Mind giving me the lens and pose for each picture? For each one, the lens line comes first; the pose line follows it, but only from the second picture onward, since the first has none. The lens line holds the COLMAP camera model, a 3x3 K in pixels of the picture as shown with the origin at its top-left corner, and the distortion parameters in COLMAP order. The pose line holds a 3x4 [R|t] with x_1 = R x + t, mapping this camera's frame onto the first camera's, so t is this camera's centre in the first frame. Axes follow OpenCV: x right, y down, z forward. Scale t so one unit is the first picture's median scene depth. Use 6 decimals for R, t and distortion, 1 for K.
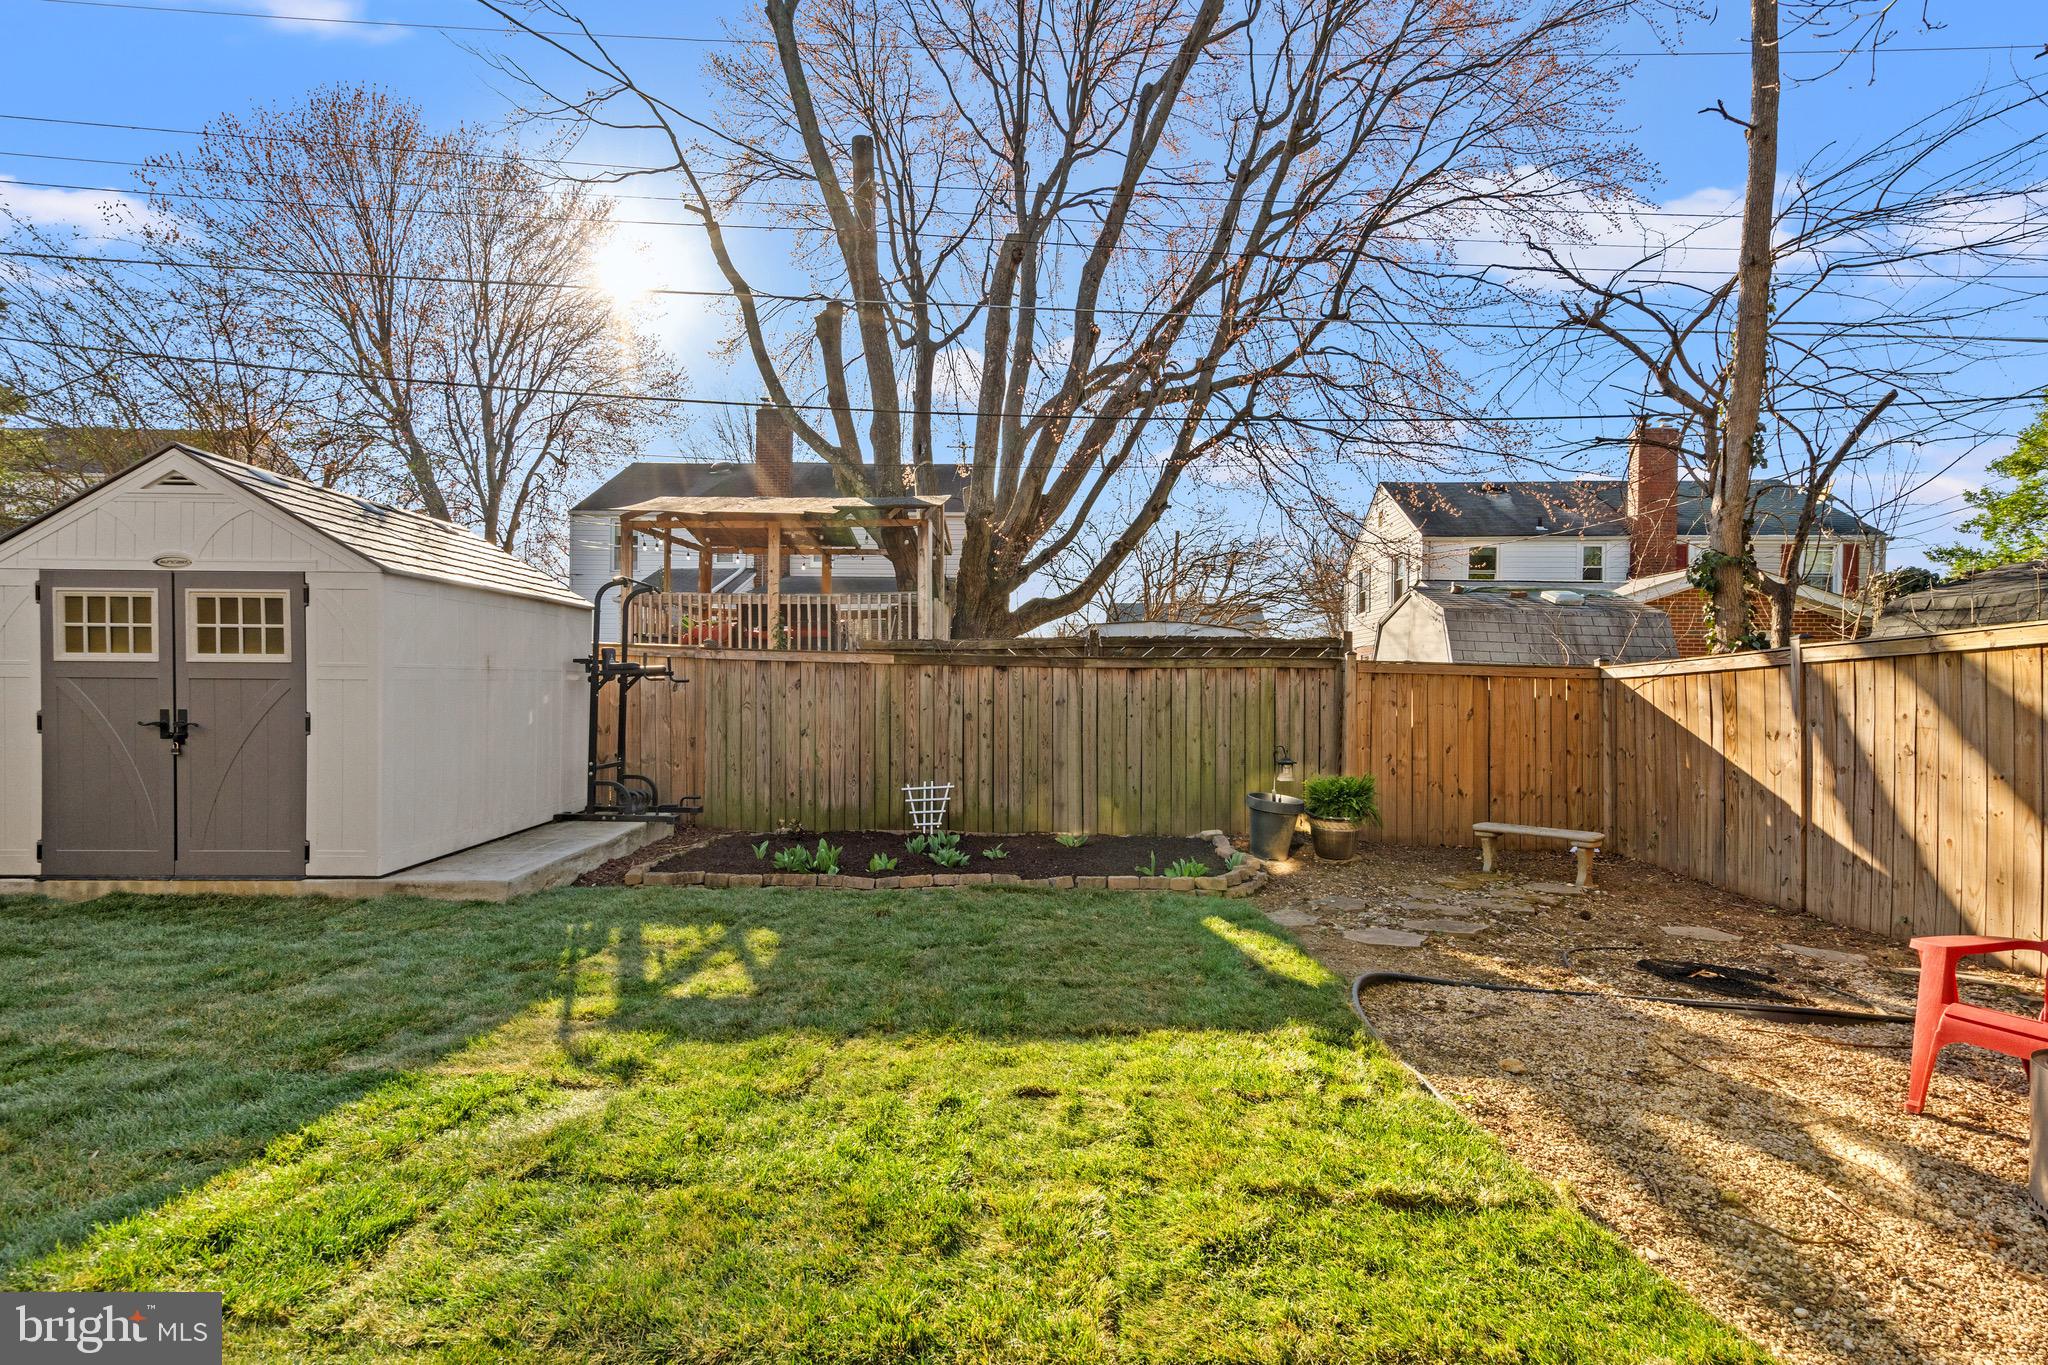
lens RADIAL K [[942.9, 0, 1014.5], [0, 942.9, 686.4], [0, 0, 1]] dist [-0.006277, 0.000775]
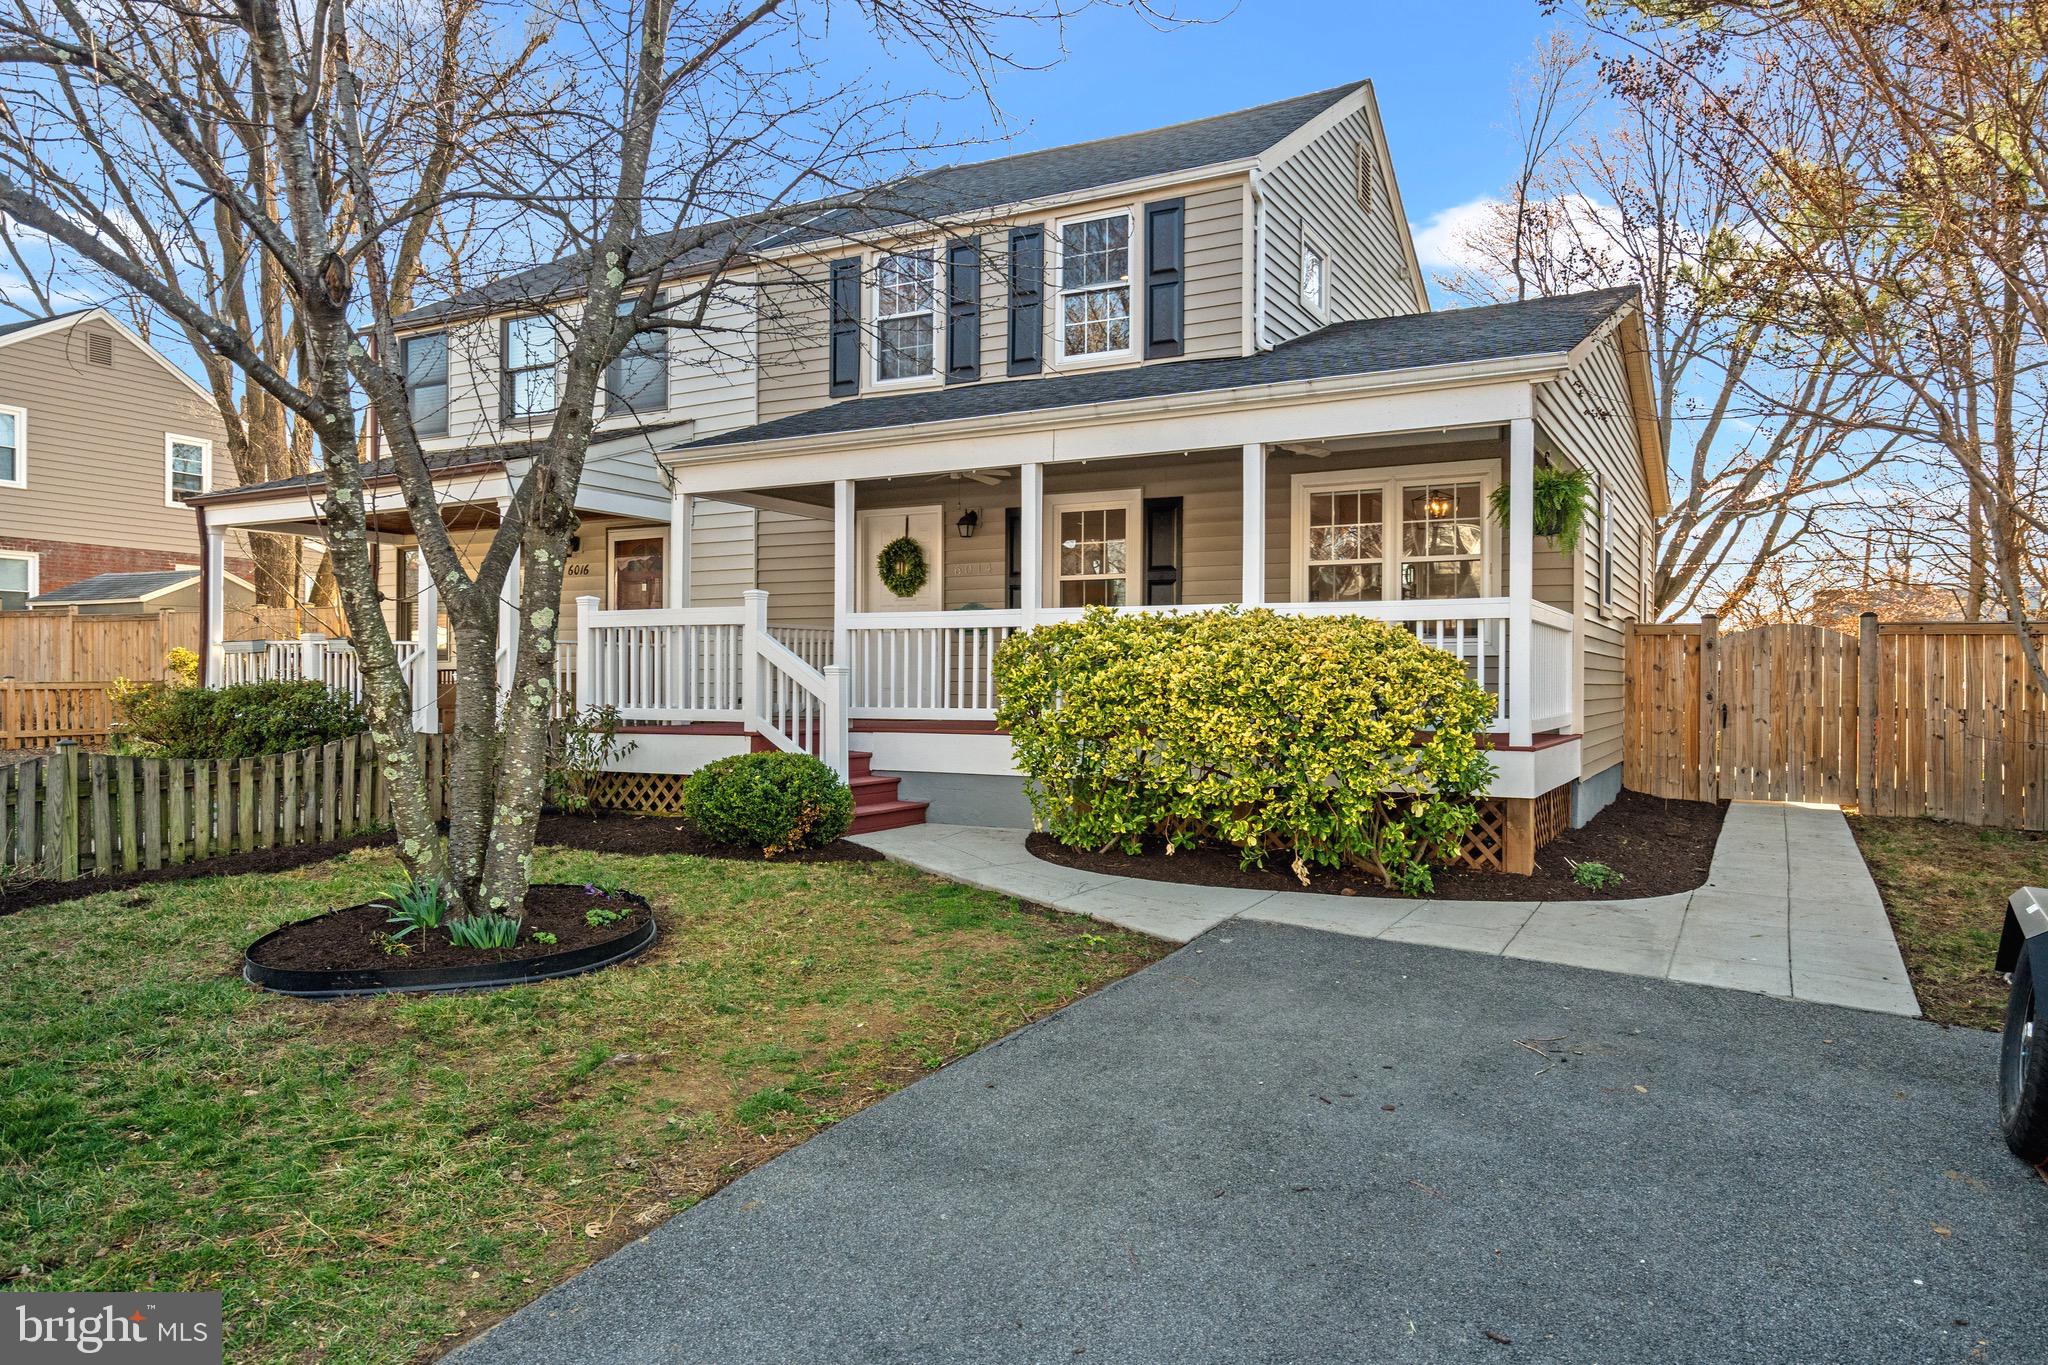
lens RADIAL K [[1349.2, 0, 1032.5], [0, 1349.2, 672.5], [0, 0, 1]] dist [0.012424, -0.004300]
pose [[0.892096, -0.009700, -0.451742, 0.159146], [0.002058, 0.999846, -0.017405, -0.002480], [0.451841, 0.014597, 0.891979, -2.528144]]
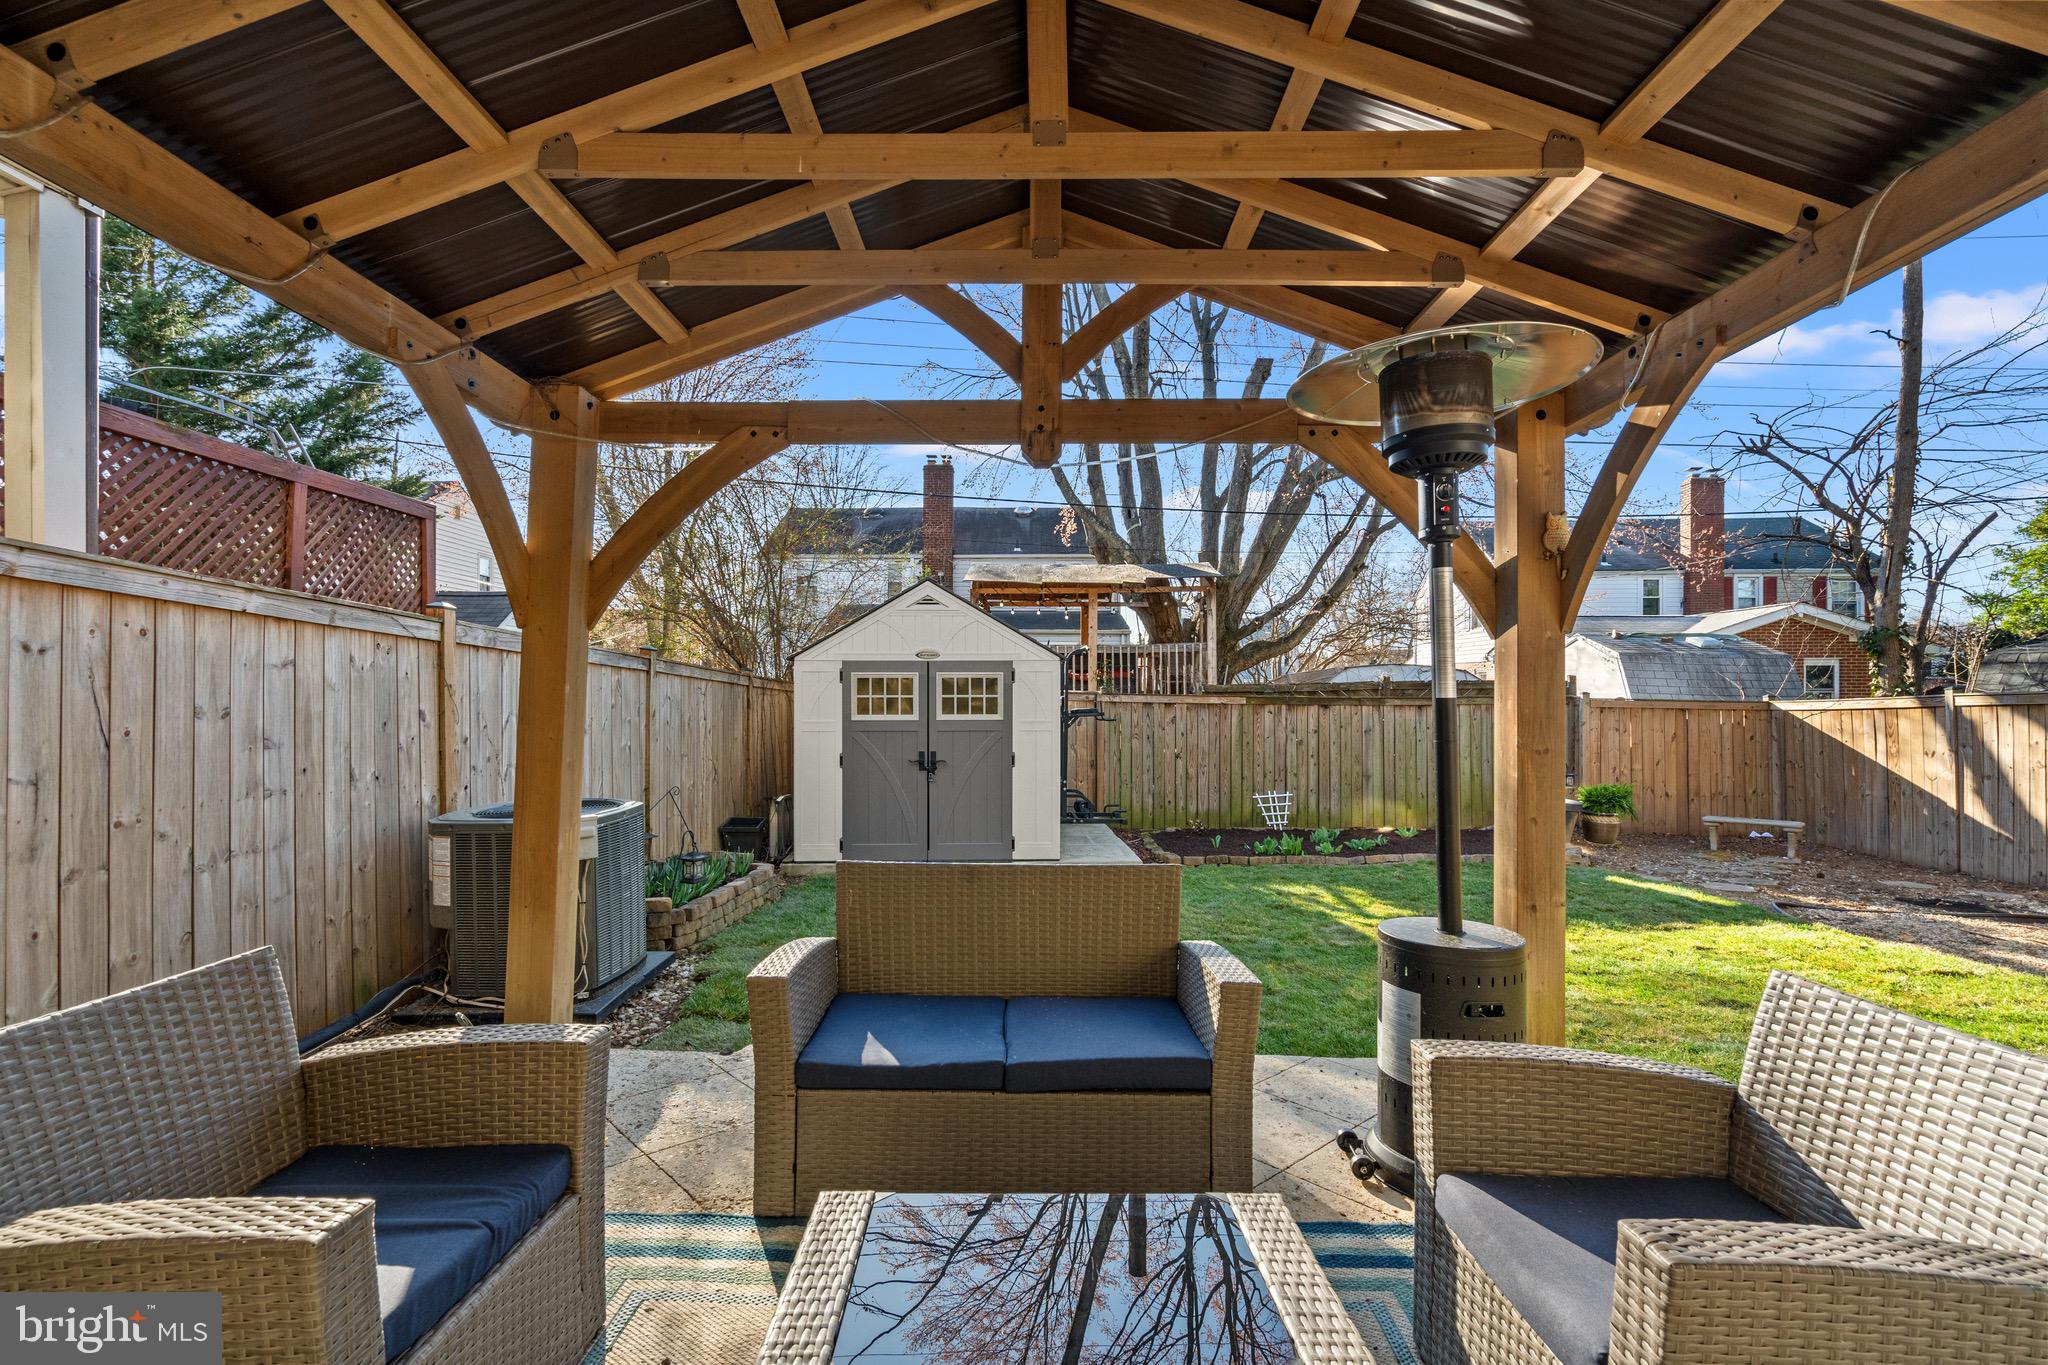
lens RADIAL K [[917.7, 0, 1026.1], [0, 917.7, 686.6], [0, 0, 1]] dist [-0.001822, -0.000001]
pose [[0.999781, -0.010139, 0.018321, -0.482901], [0.010292, 0.999913, -0.008299, -0.042591], [-0.018235, 0.008486, 0.999798, -0.314250]]
